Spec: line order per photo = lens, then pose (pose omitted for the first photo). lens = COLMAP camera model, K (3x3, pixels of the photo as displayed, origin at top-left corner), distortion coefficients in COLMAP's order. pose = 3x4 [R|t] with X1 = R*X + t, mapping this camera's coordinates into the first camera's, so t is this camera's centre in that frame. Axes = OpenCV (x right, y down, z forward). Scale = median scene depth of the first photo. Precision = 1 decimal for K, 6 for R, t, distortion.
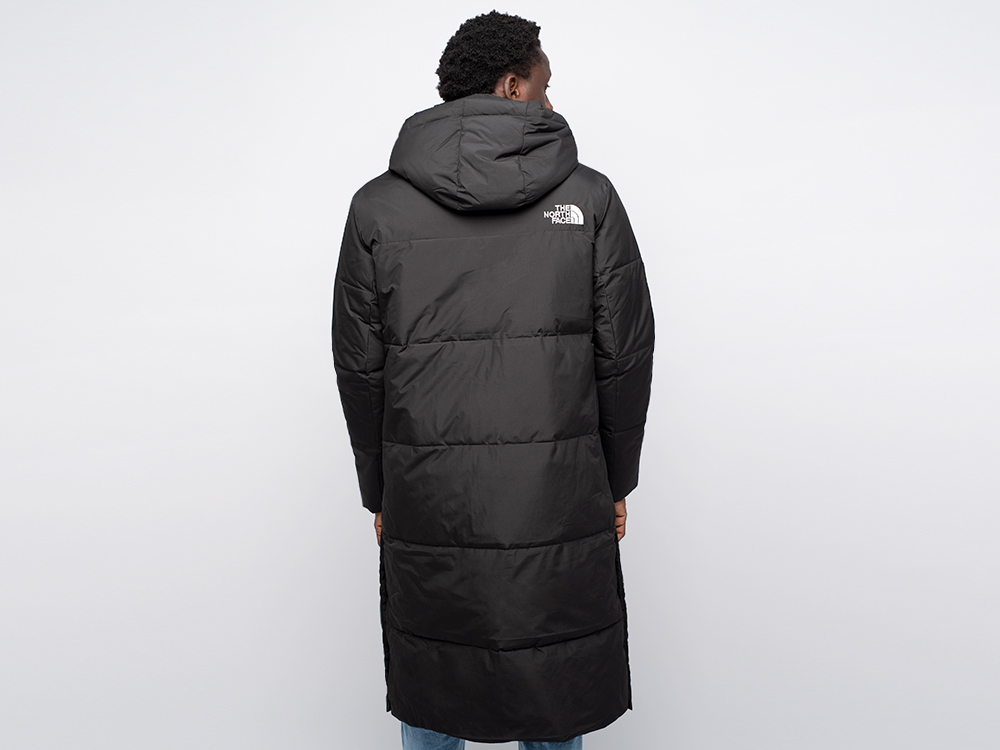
lens RADIAL K [[1468.6, 0, 499.5], [0, 1468.6, 375.3], [0, 0, 1]] dist [-0.126673, 0.000000]
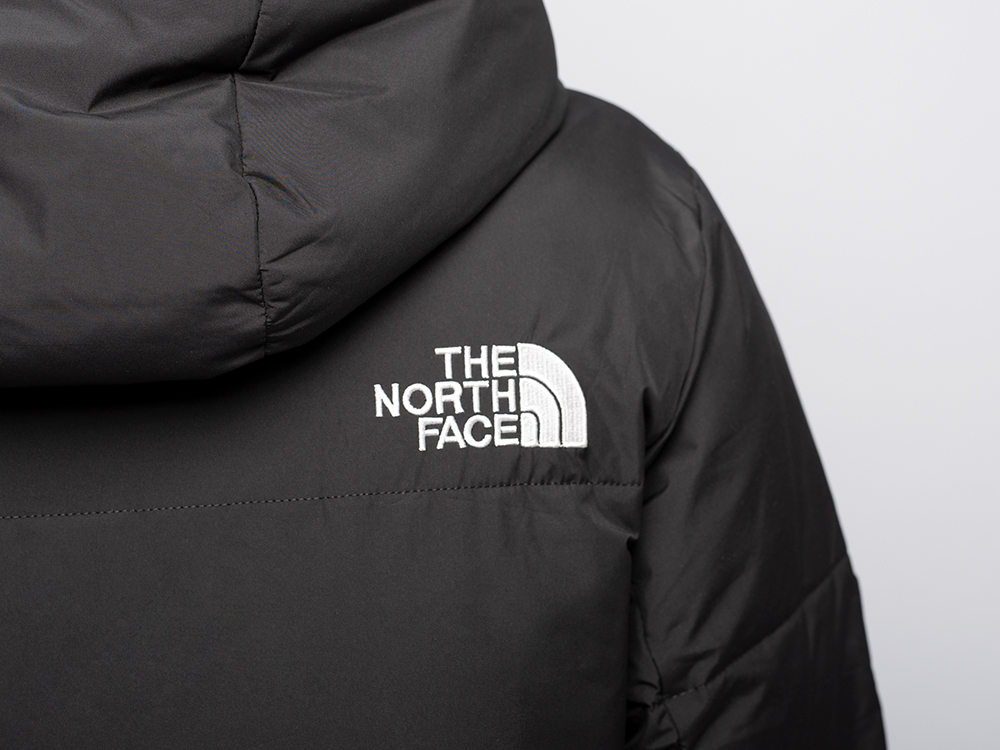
lens RADIAL K [[1468.6, 0, 499.5], [0, 1468.6, 375.1], [0, 0, 1]] dist [-0.126673, 0.000000]
pose [[0.999216, 0.010114, 0.038272, 0.038703], [-0.015049, 0.991275, 0.130949, -0.136972], [-0.036614, -0.131423, 0.990650, 0.812664]]
